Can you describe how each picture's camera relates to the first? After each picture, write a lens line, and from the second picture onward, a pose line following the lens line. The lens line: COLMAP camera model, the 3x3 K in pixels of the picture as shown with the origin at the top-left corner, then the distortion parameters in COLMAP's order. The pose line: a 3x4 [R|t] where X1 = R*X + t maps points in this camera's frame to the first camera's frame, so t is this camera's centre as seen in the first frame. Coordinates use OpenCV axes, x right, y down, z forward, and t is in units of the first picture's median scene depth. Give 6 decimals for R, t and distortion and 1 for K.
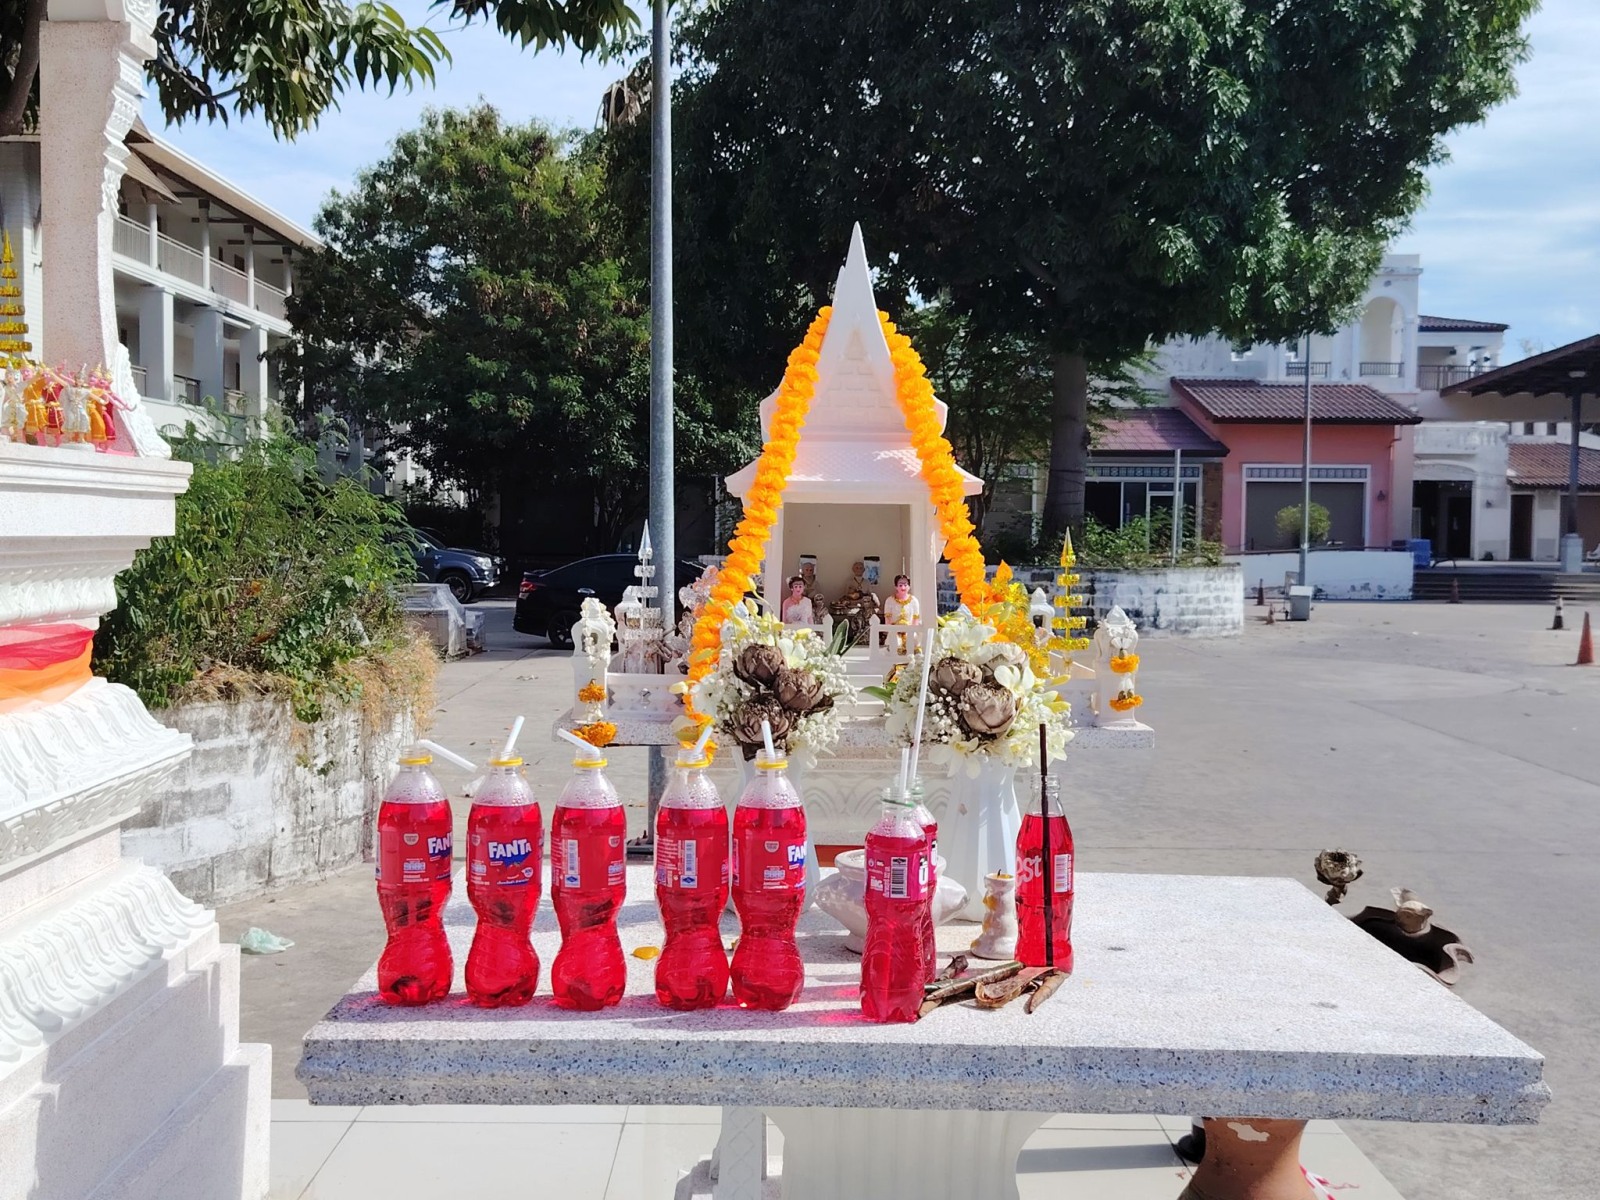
lens RADIAL K [[1852.1, 0, 800.0], [0, 1852.1, 600.0], [0, 0, 1]] dist [0.085098, -0.045577]
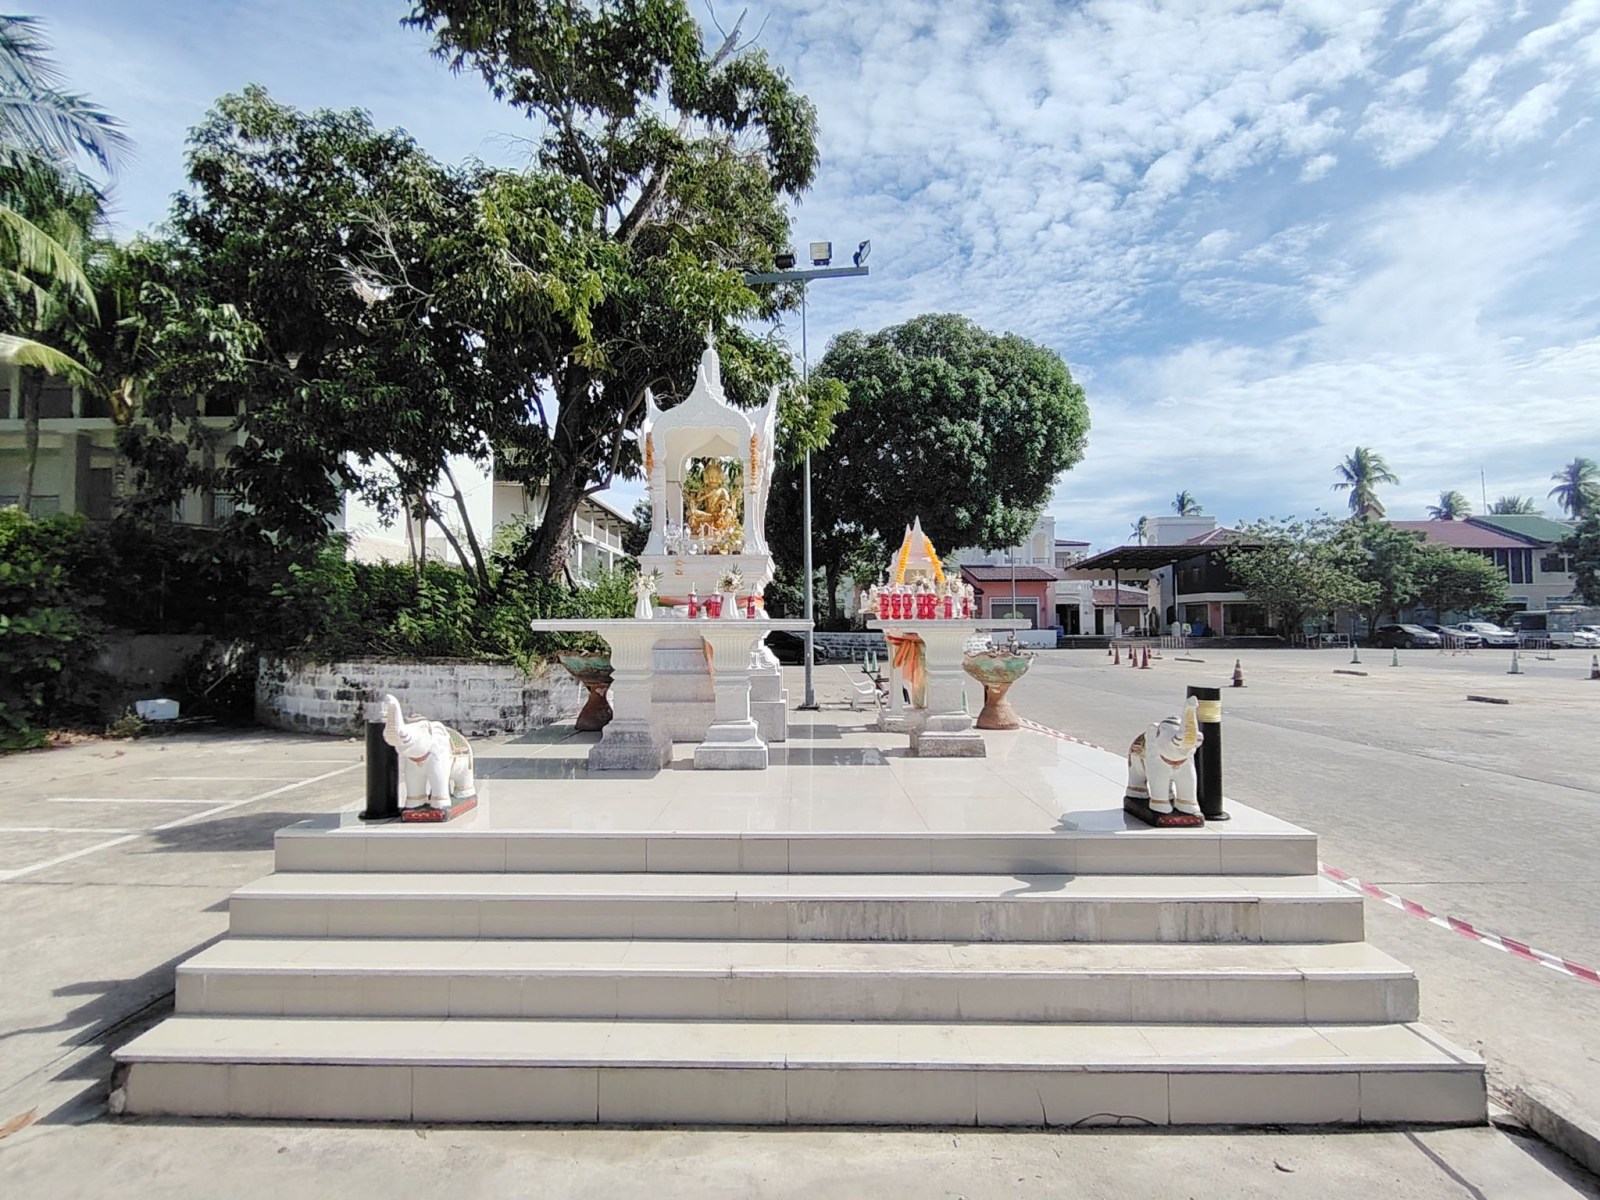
lens RADIAL K [[787.4, 0, 800.0], [0, 787.4, 600.0], [0, 0, 1]] dist [0.041447, -0.000013]
pose [[0.999856, -0.016856, -0.002042, -0.031352], [0.016632, 0.996500, -0.081918, 0.022427], [0.003416, 0.081872, 0.996637, -0.128485]]
